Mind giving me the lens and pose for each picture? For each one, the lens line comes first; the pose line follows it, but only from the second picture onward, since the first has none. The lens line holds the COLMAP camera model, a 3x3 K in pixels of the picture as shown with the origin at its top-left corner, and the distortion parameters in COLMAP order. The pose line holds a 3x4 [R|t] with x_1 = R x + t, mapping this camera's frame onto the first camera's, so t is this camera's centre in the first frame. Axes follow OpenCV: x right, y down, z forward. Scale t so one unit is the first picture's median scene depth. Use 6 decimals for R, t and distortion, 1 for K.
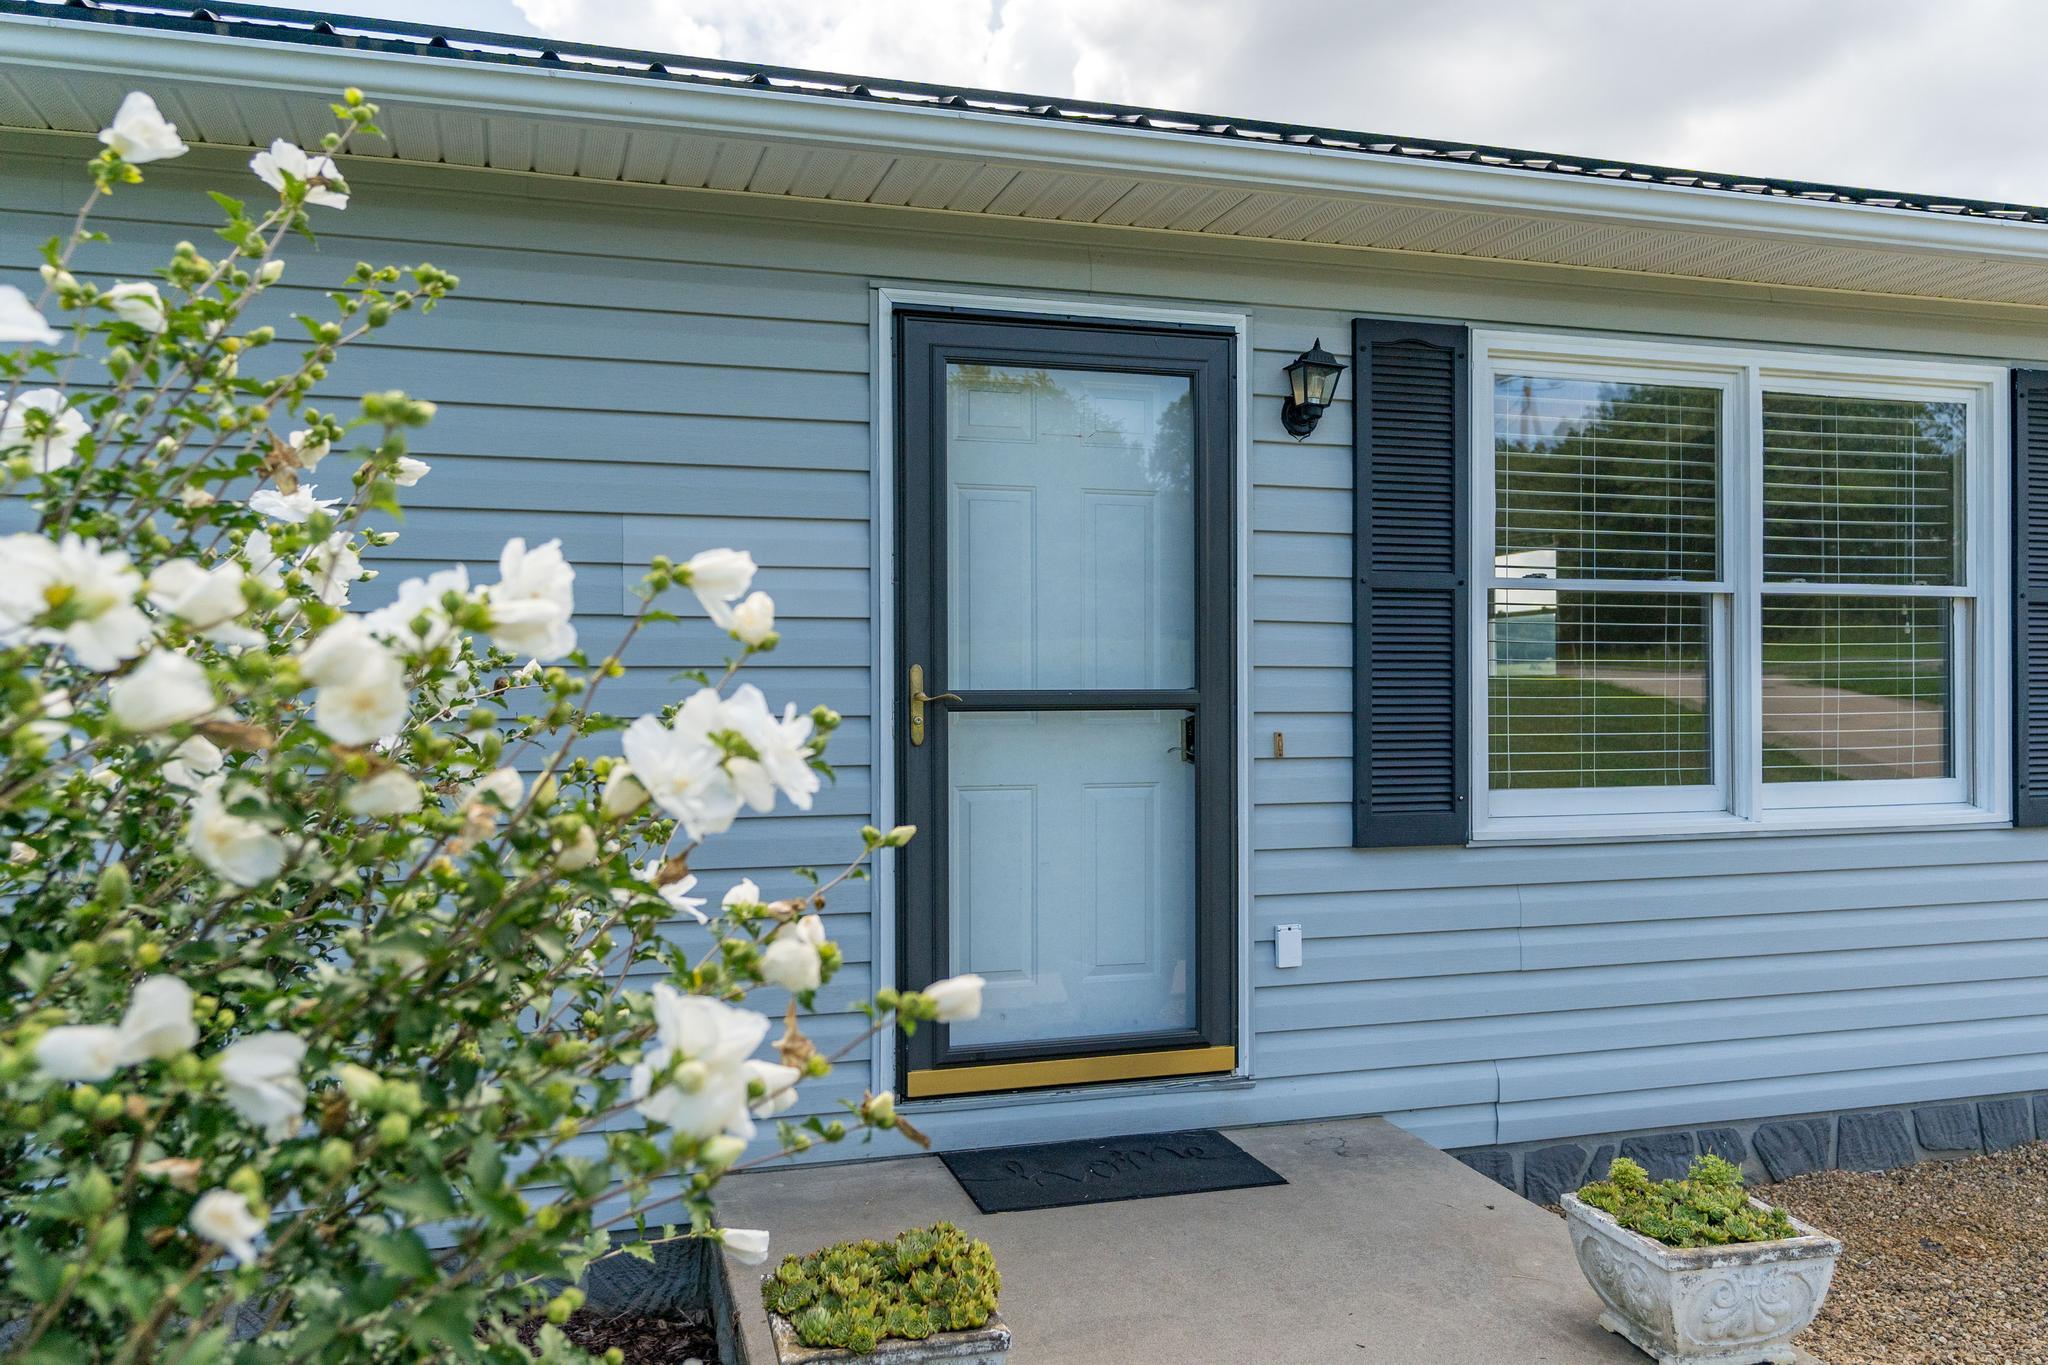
lens RADIAL K [[1353.0, 0, 1024.0], [0, 1353.0, 682.5], [0, 0, 1]] dist [0.000818, -0.000270]
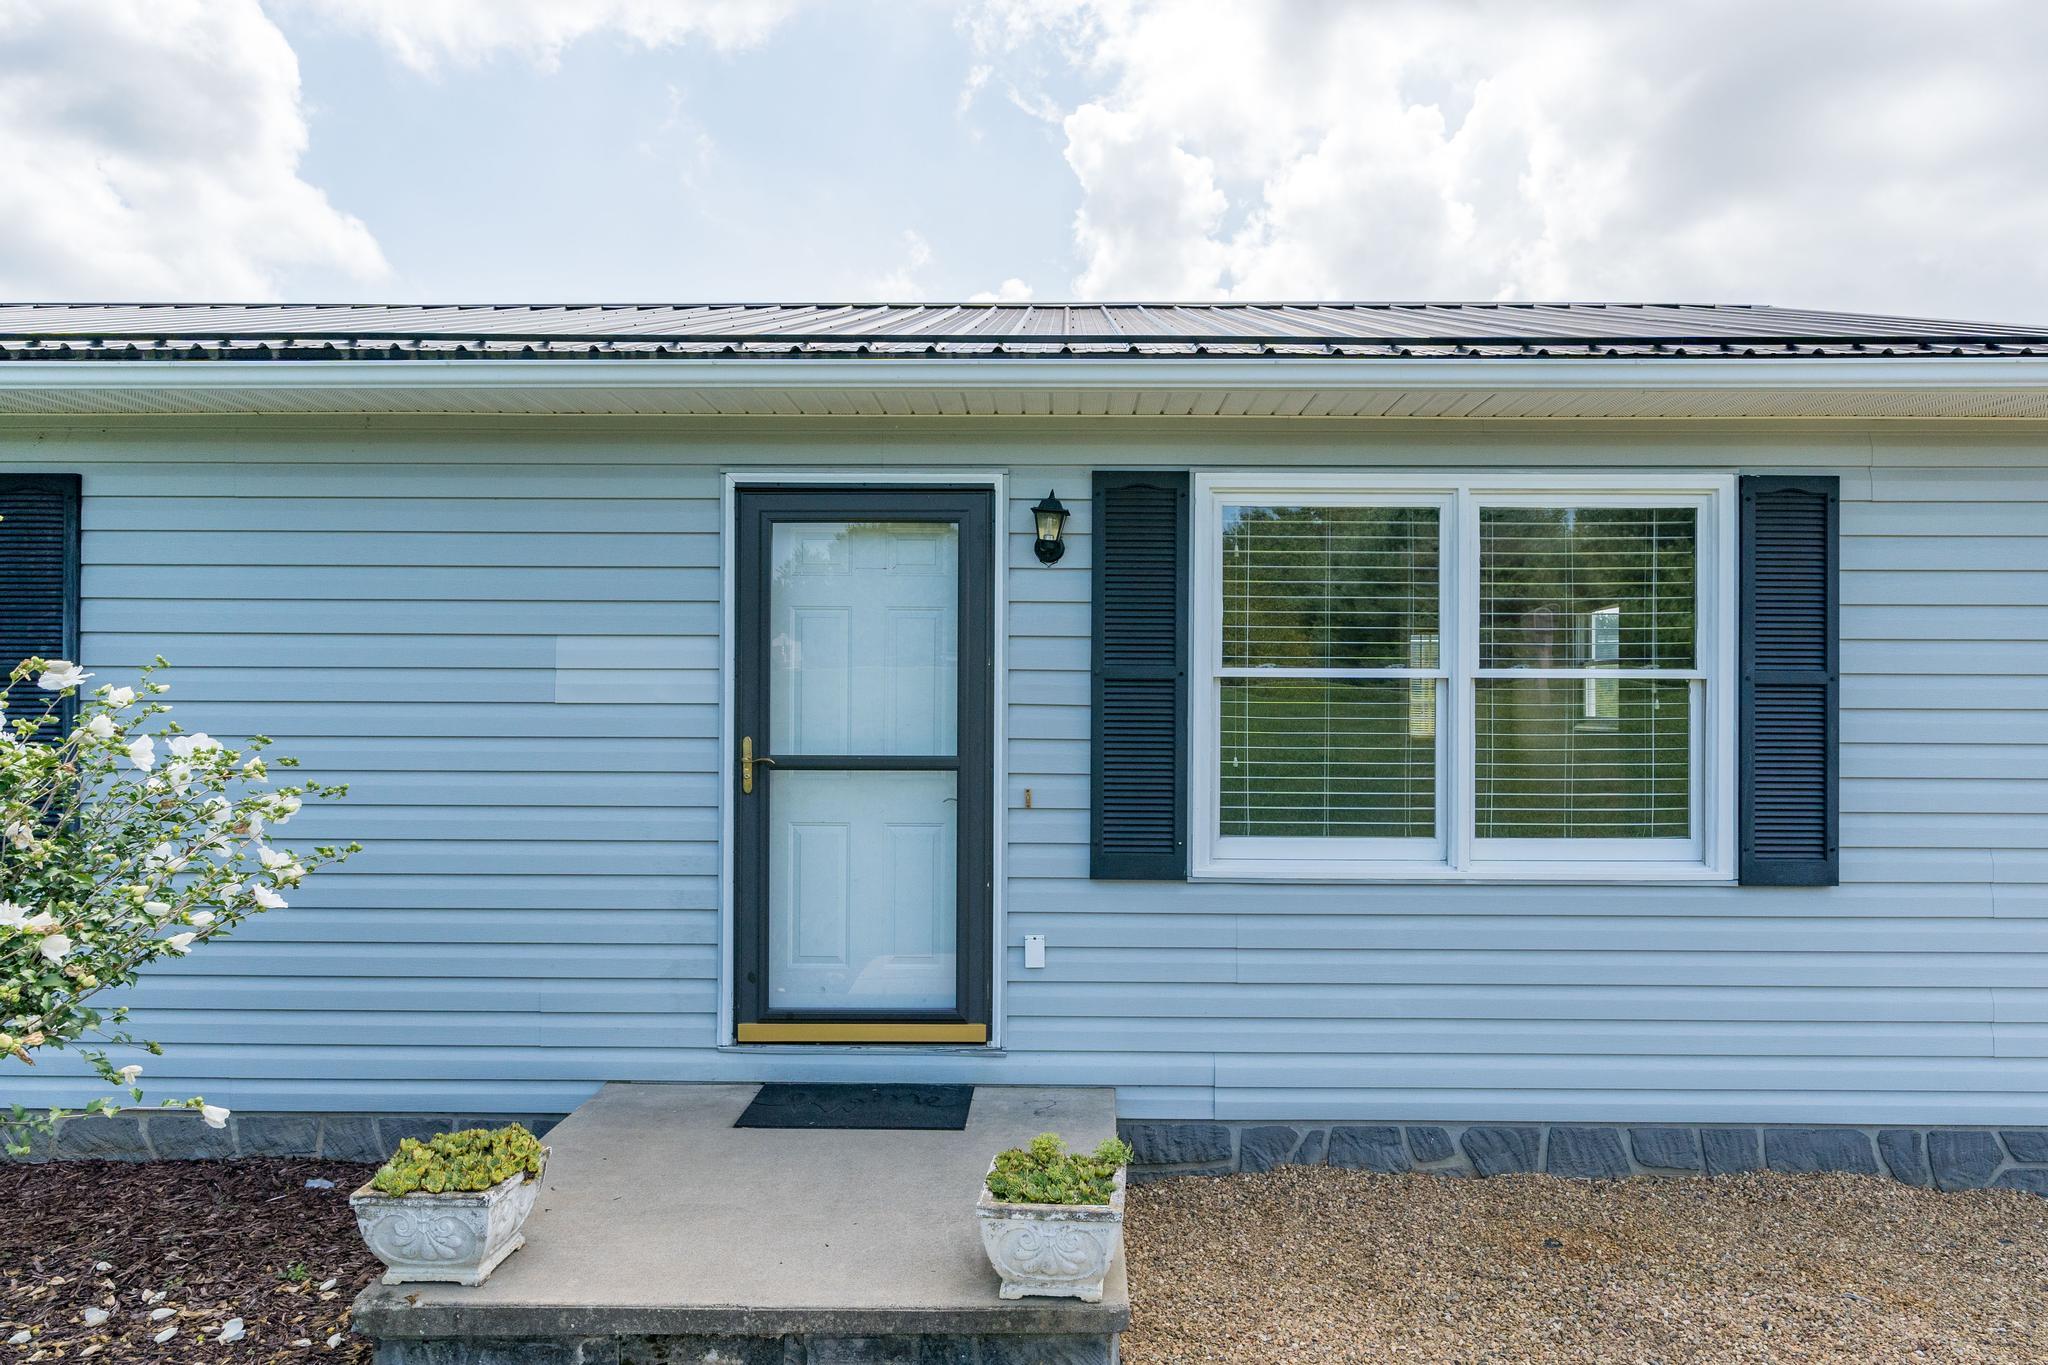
lens RADIAL K [[1092.5, 0, 1029.2], [0, 1092.5, 695.8], [0, 0, 1]] dist [-0.002887, -0.000200]
pose [[0.965401, 0.004514, -0.260730, 0.464409], [-0.006437, 0.999958, -0.006522, -0.046330], [0.260689, 0.007975, 0.965390, -0.027499]]
